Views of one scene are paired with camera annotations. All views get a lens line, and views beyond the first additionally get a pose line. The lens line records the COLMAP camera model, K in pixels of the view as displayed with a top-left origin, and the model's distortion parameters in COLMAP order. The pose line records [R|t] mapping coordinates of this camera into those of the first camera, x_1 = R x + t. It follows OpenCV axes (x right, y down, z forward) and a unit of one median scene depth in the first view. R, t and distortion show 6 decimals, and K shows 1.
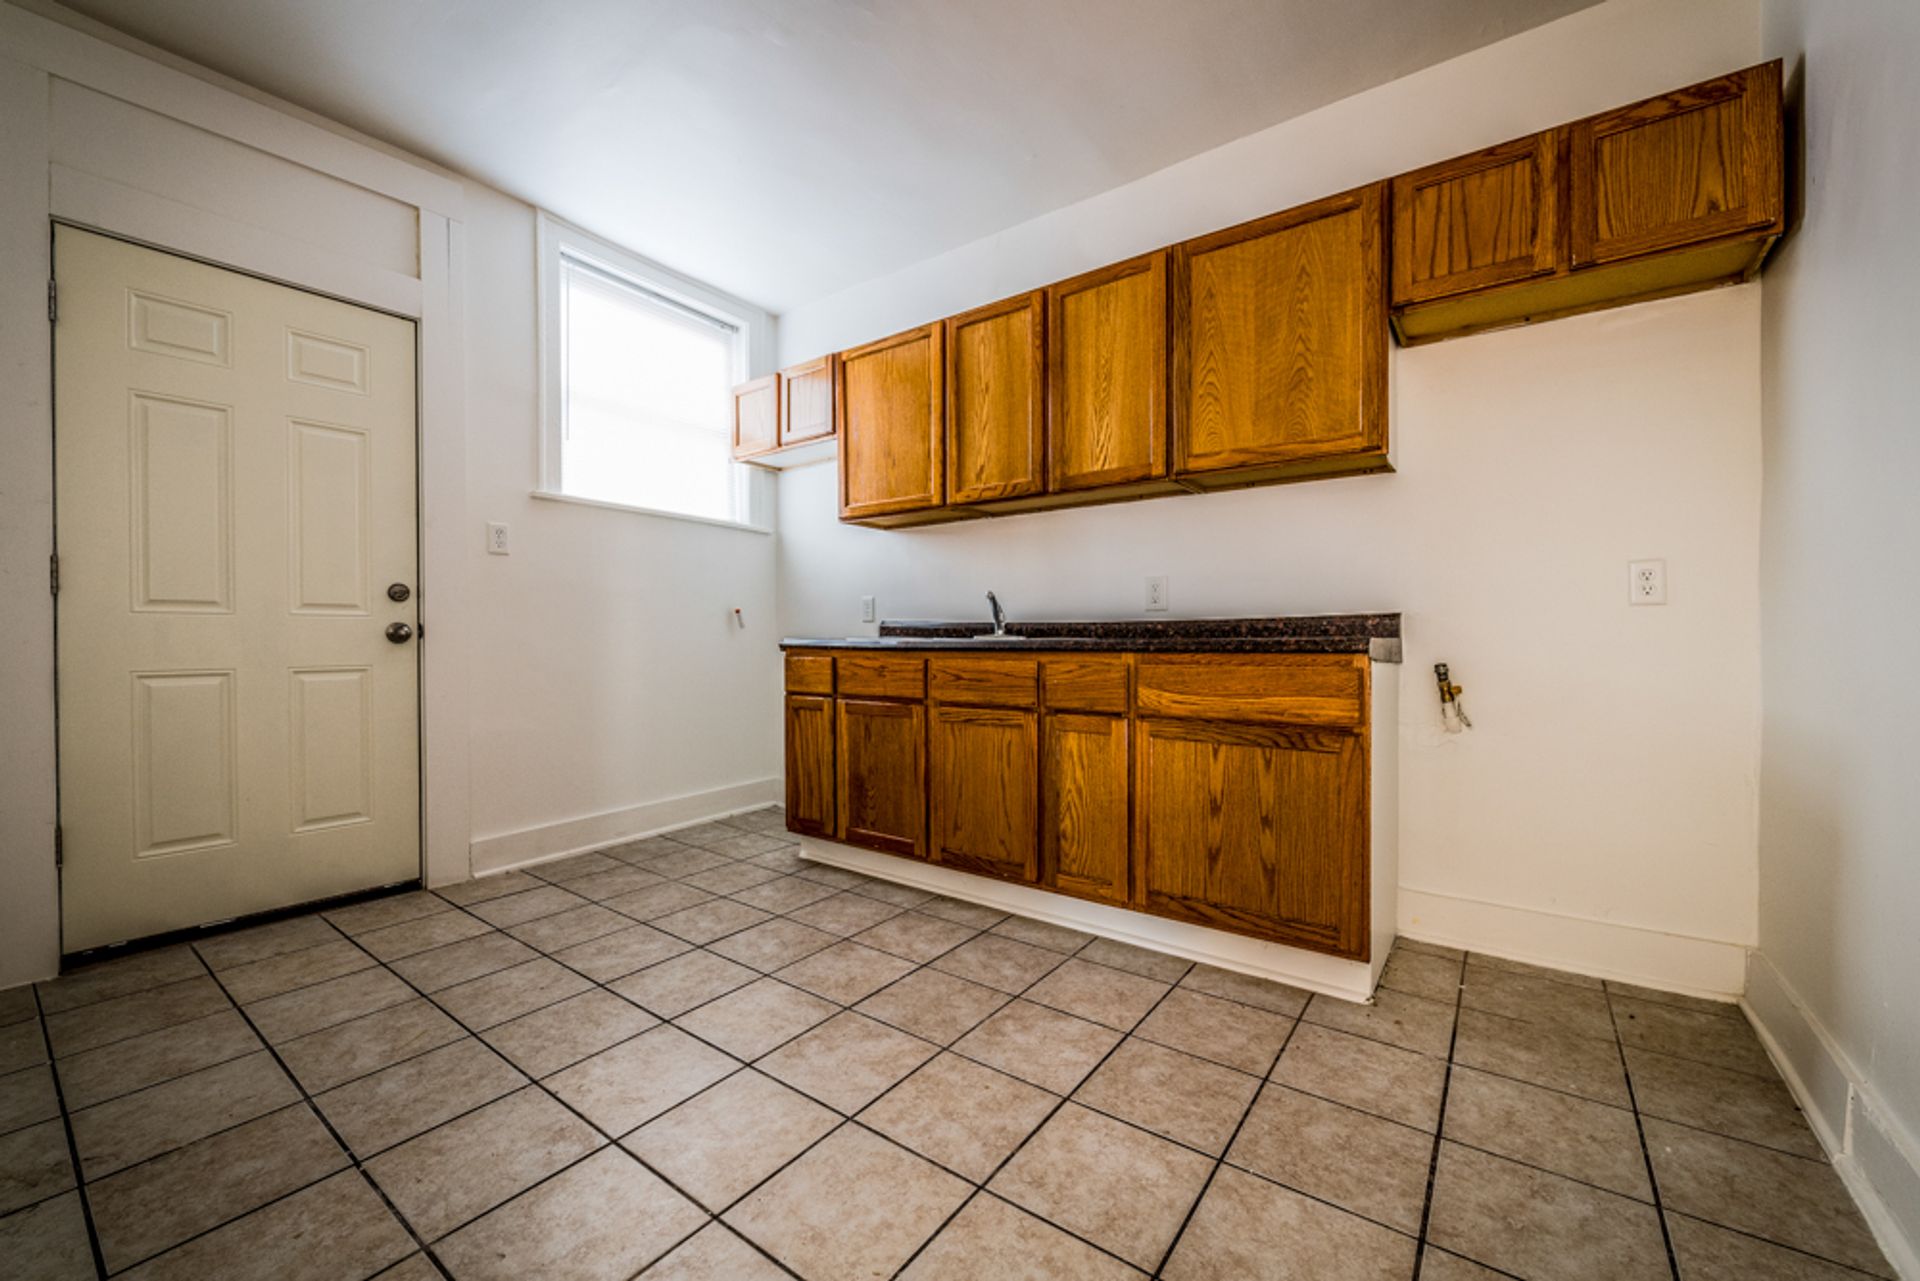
lens RADIAL K [[754.8, 0, 941.5], [0, 754.8, 641.4], [0, 0, 1]] dist [0.000340, -0.004610]
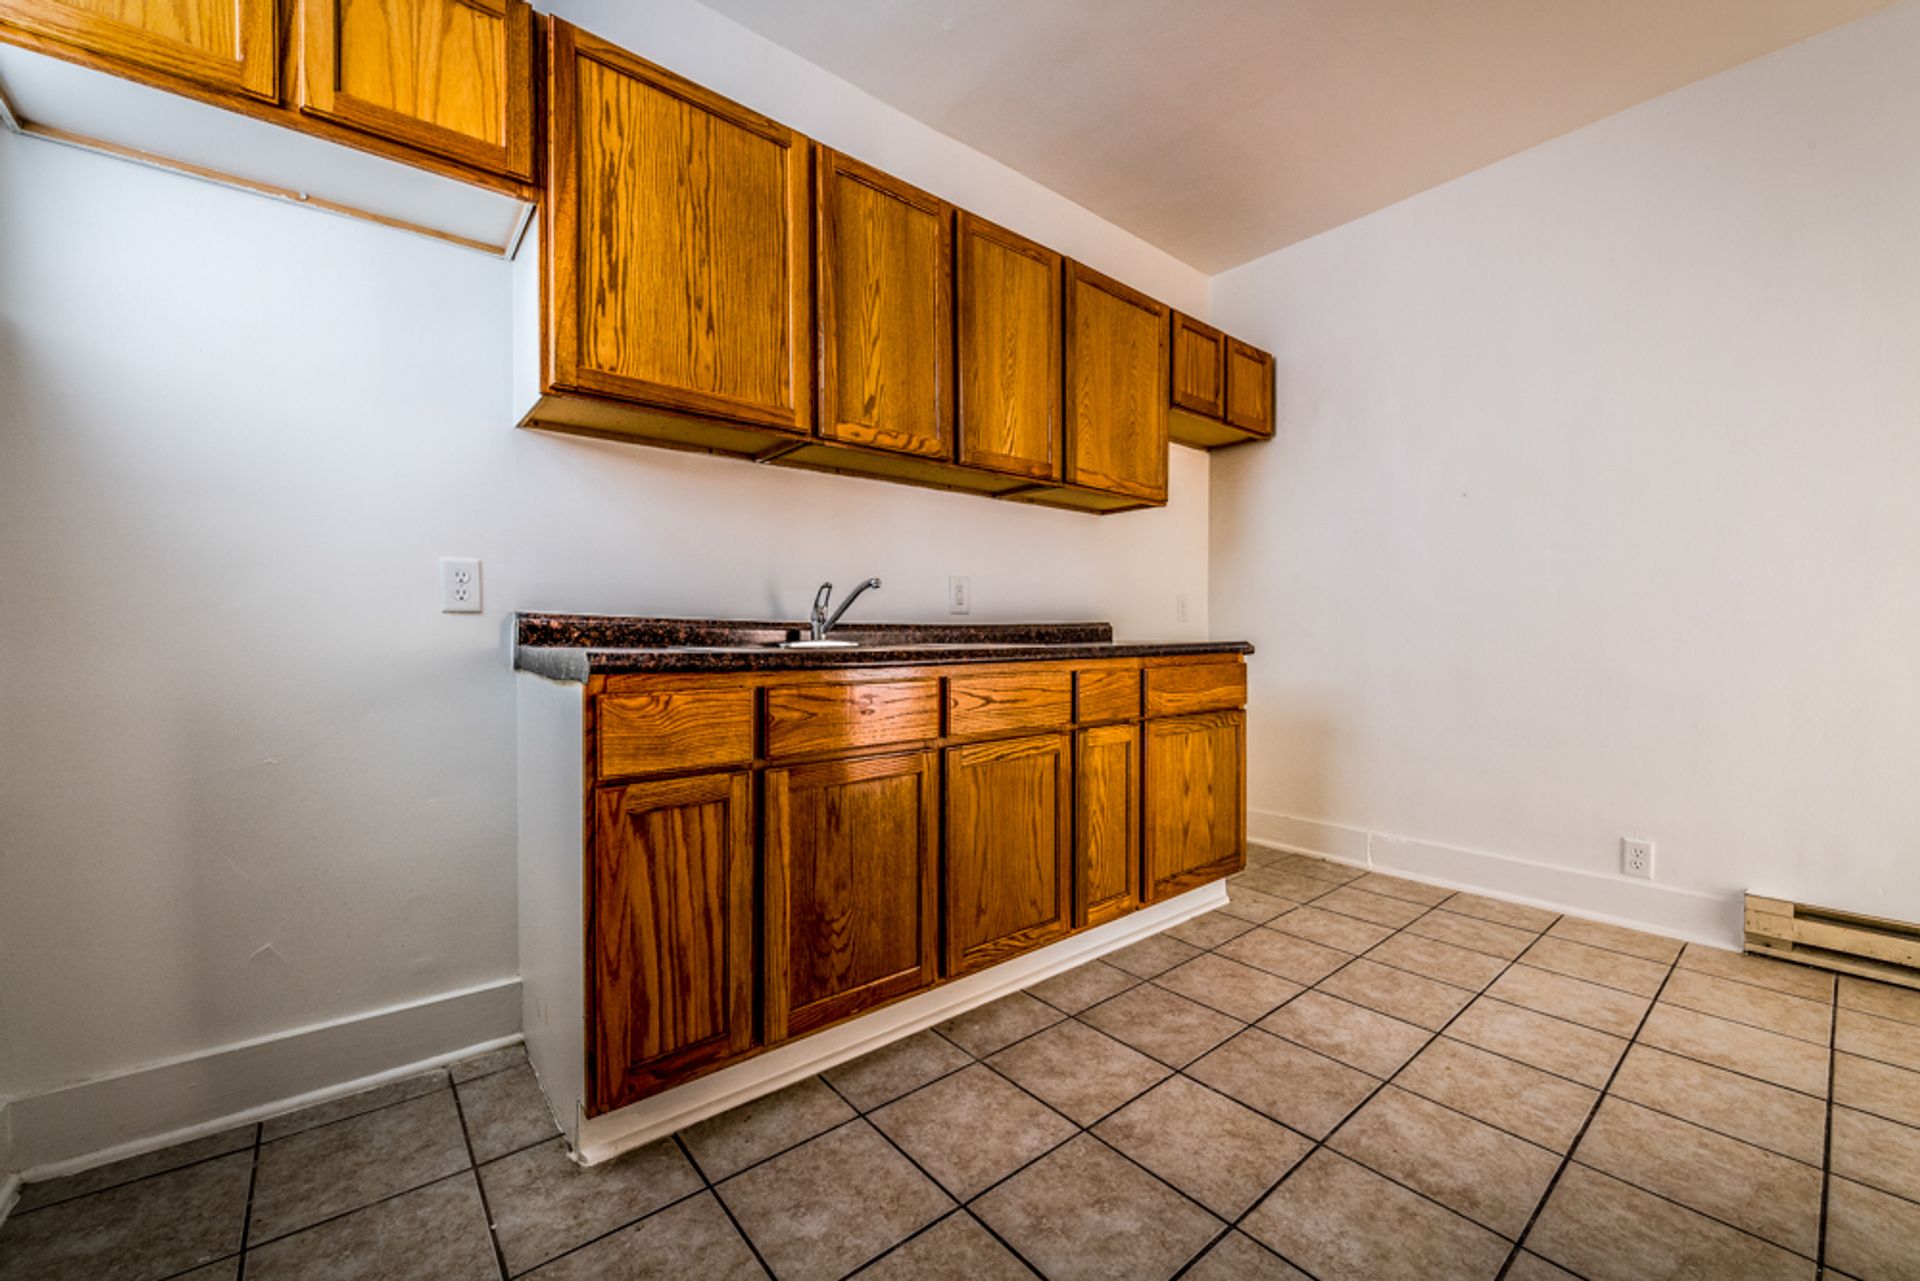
lens RADIAL K [[758.9, 0, 948.5], [0, 758.9, 641.8], [0, 0, 1]] dist [0.000272, -0.004503]
pose [[0.228479, -0.007811, 0.973517, -0.710937], [0.008267, 0.999947, 0.006083, -0.012820], [-0.973514, 0.006658, 0.228532, 0.902759]]
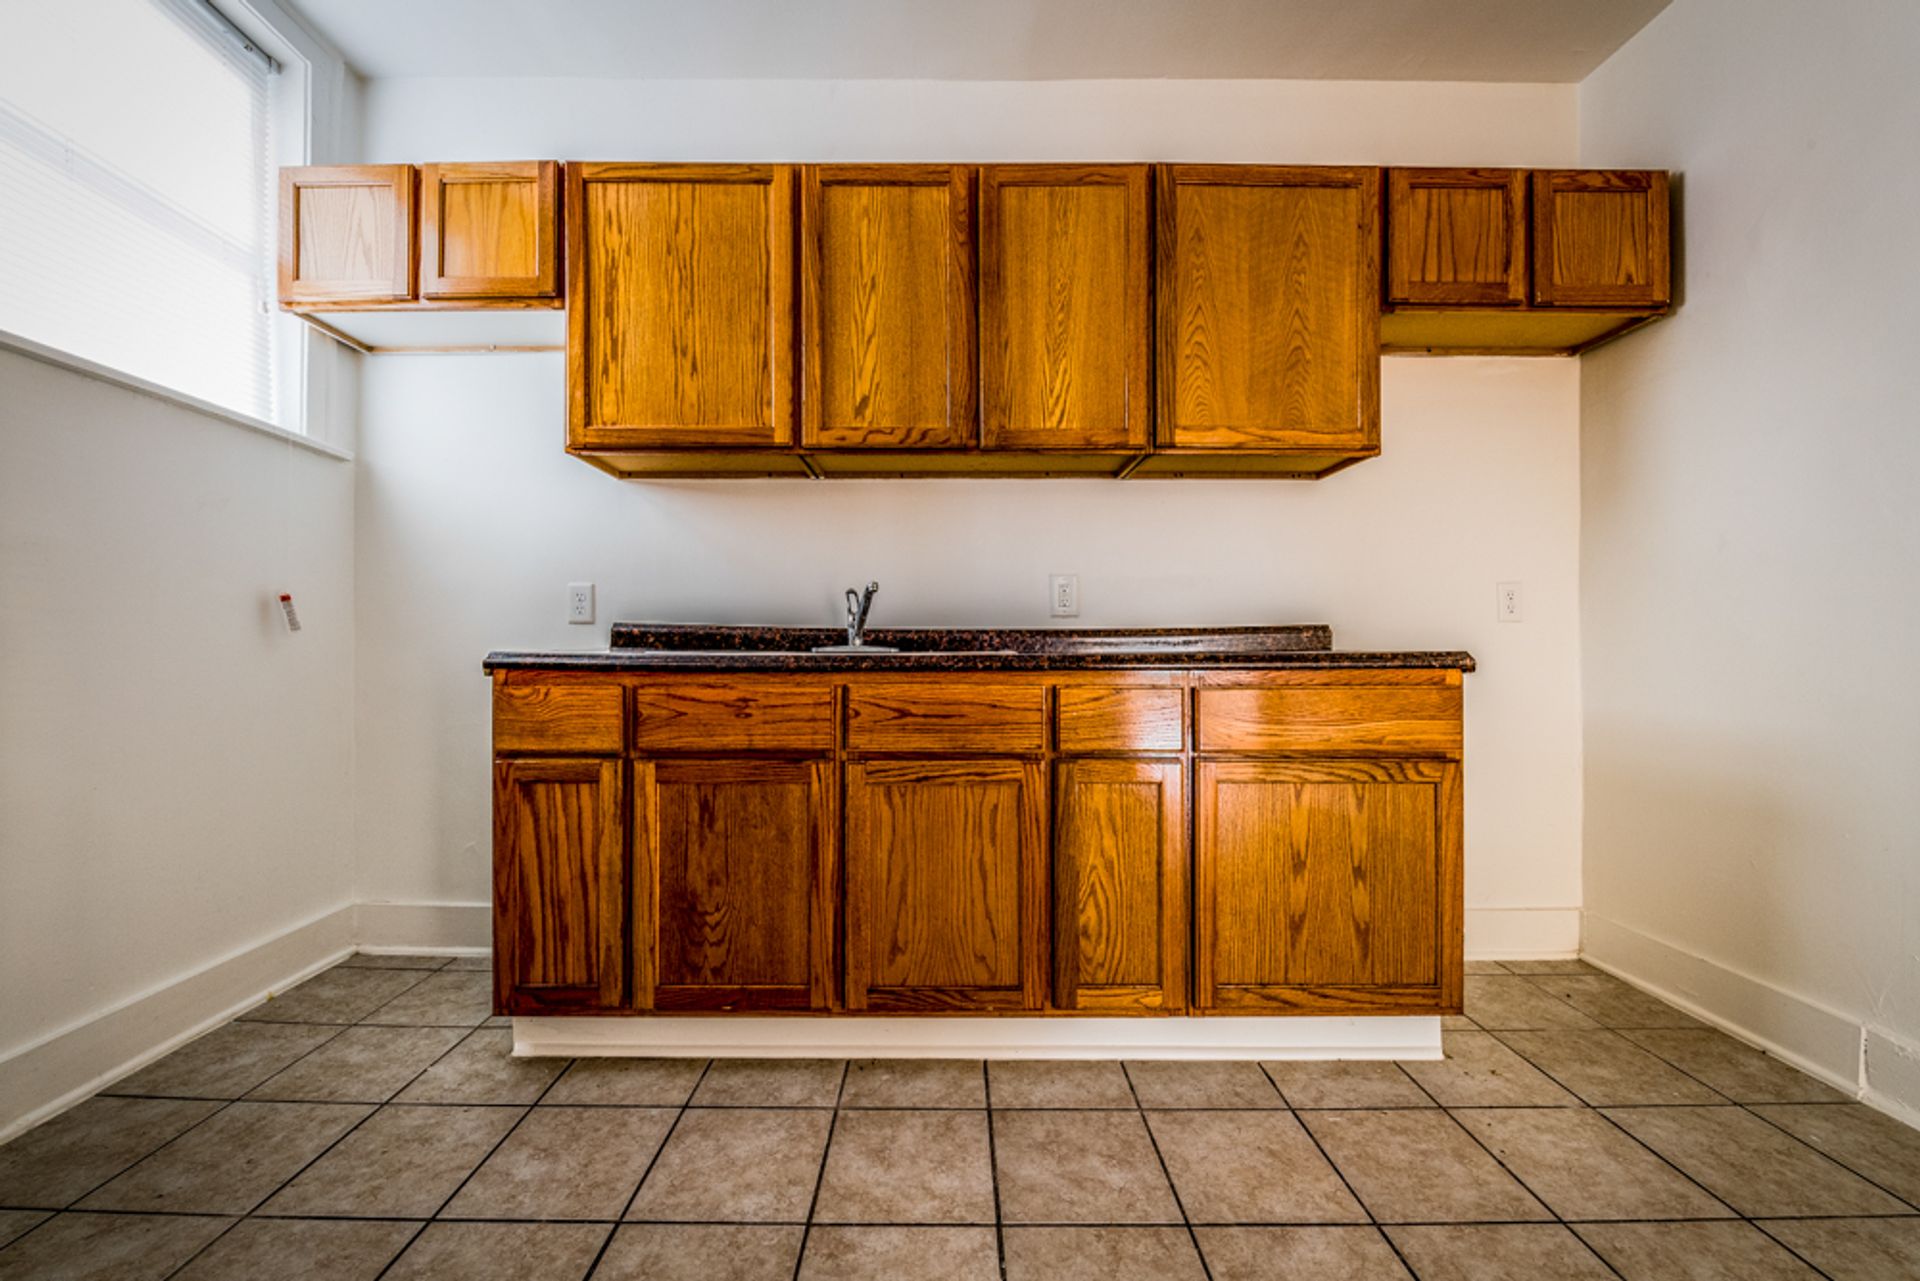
lens RADIAL K [[758.9, 0, 948.5], [0, 758.9, 641.8], [0, 0, 1]] dist [0.000272, -0.004503]
pose [[0.795363, 0.005683, 0.606107, -0.347925], [0.001536, 0.999934, -0.011391, -0.005137], [-0.606132, 0.009990, 0.795302, 0.483888]]
